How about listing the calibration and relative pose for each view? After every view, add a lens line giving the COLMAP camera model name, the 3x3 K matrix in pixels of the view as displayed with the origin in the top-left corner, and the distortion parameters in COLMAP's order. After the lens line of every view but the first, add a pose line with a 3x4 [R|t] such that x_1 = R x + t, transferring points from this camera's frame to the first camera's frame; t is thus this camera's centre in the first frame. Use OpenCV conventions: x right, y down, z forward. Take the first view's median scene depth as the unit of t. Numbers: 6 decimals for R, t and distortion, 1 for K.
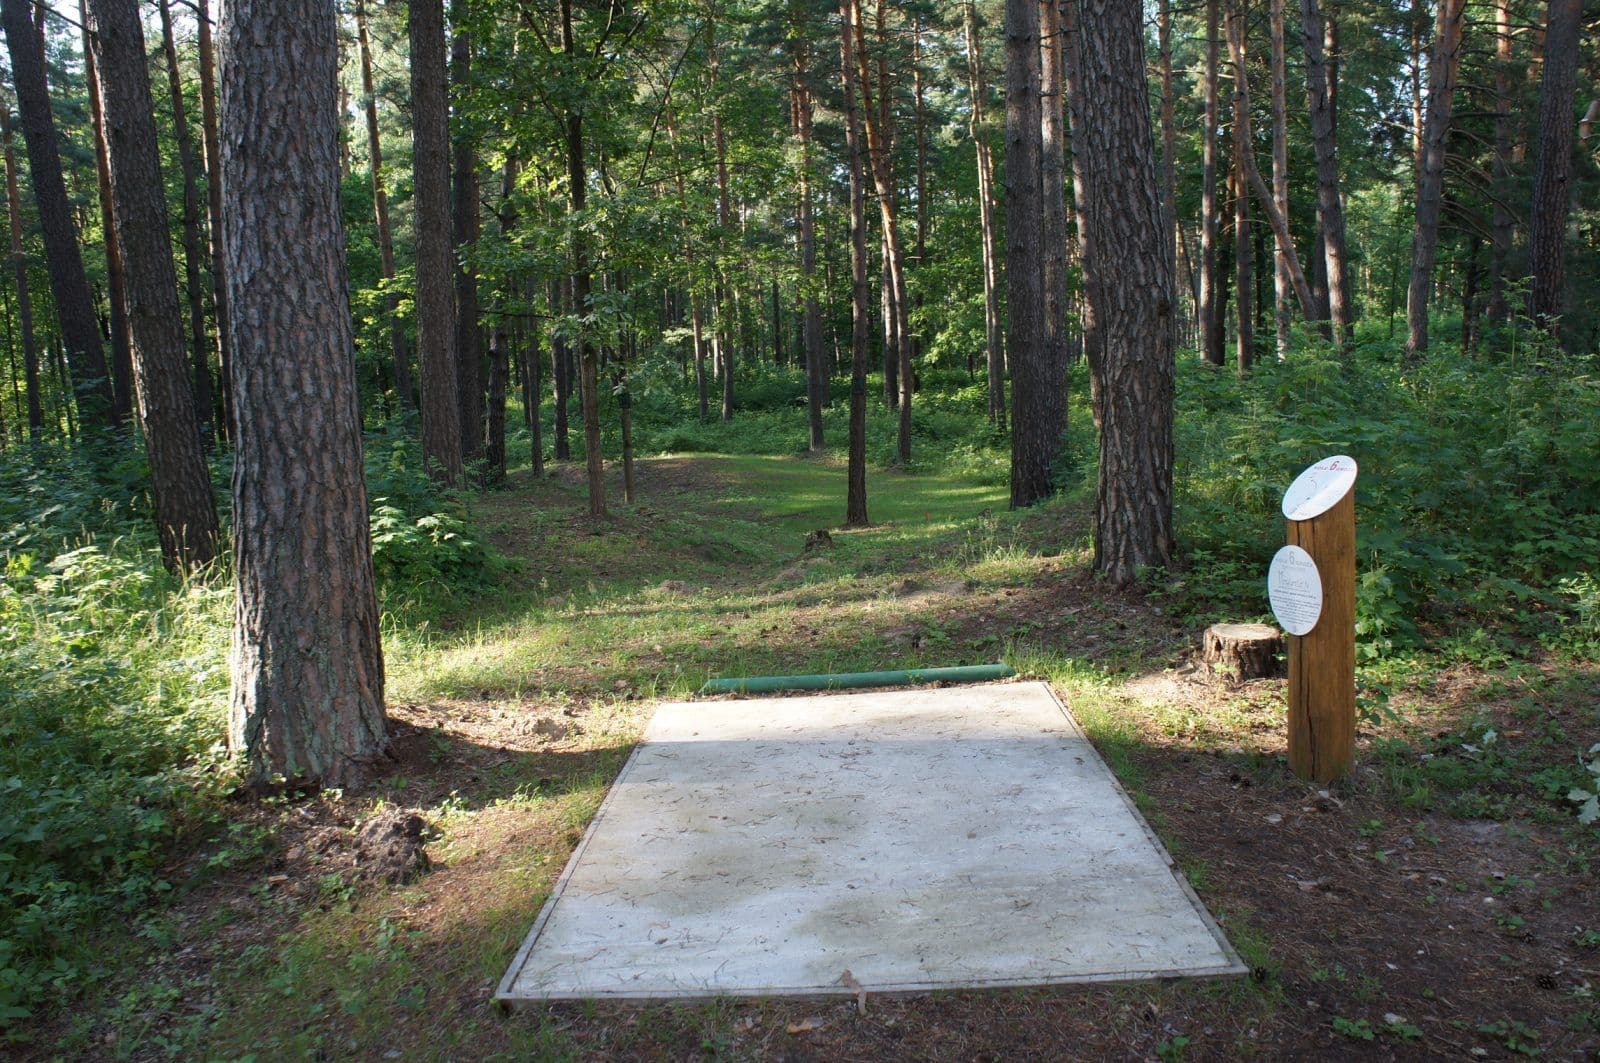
lens RADIAL K [[1245.7, 0, 800.0], [0, 1245.7, 531.5], [0, 0, 1]] dist [-0.184185, 0.155824]
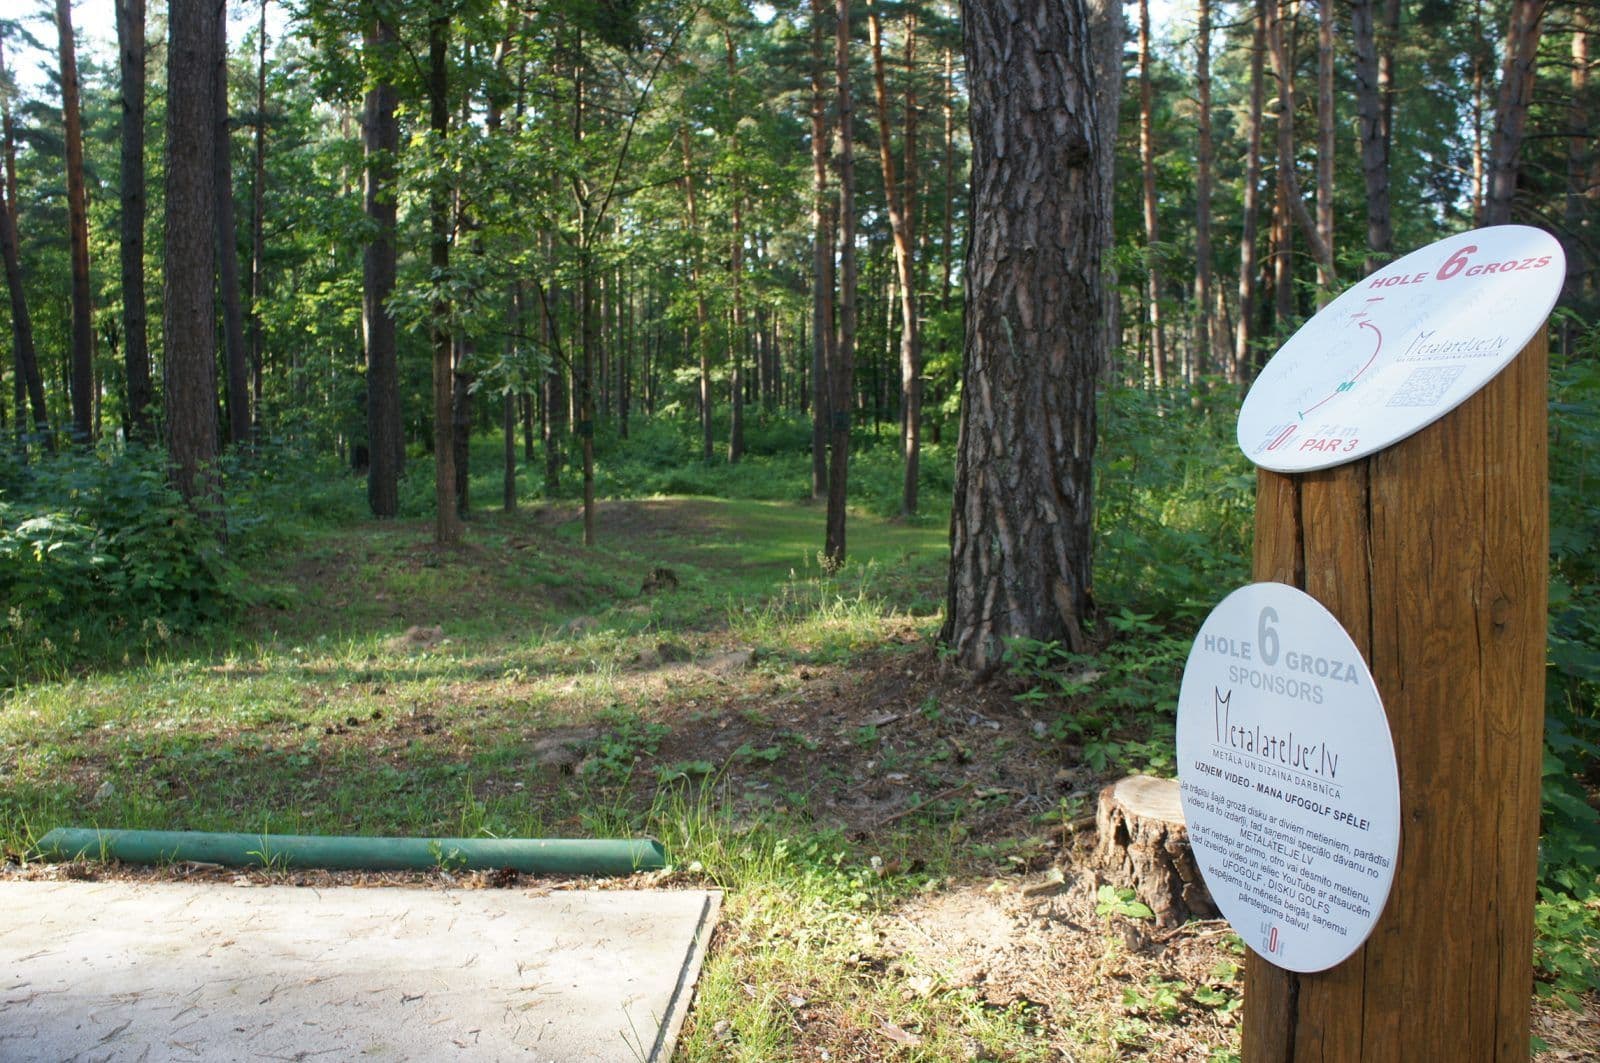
lens RADIAL K [[1245.7, 0, 800.0], [0, 1245.7, 531.5], [0, 0, 1]] dist [-0.184185, 0.155824]
pose [[0.998702, 0.041305, -0.029791, 0.196375], [-0.042587, 0.998135, -0.043746, 0.009616], [0.027929, 0.044958, 0.998598, 0.466356]]
